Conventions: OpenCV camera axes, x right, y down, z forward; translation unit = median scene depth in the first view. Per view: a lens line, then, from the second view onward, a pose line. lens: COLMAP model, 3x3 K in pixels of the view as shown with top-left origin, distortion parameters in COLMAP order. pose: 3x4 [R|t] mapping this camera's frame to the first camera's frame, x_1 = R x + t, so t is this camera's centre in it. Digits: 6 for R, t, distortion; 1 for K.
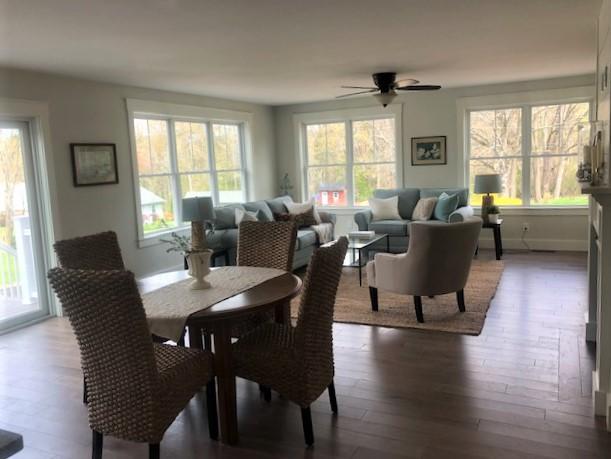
lens RADIAL K [[499.3, 0, 305.5], [0, 499.3, 229.5], [0, 0, 1]] dist [0.004599, 0.002418]
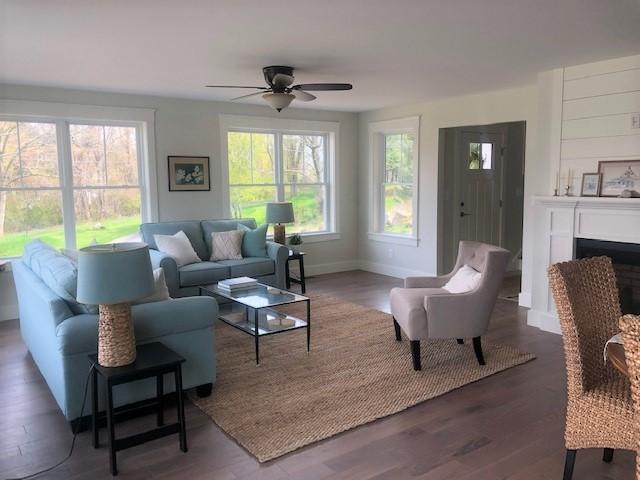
lens RADIAL K [[523.0, 0, 320.0], [0, 523.0, 240.0], [0, 0, 1]] dist [0.004599, 0.002418]
pose [[0.454356, -0.058392, 0.888904, -0.417503], [0.108986, 0.993997, 0.009588, -0.036704], [-0.884128, 0.092522, 0.457993, 0.441423]]
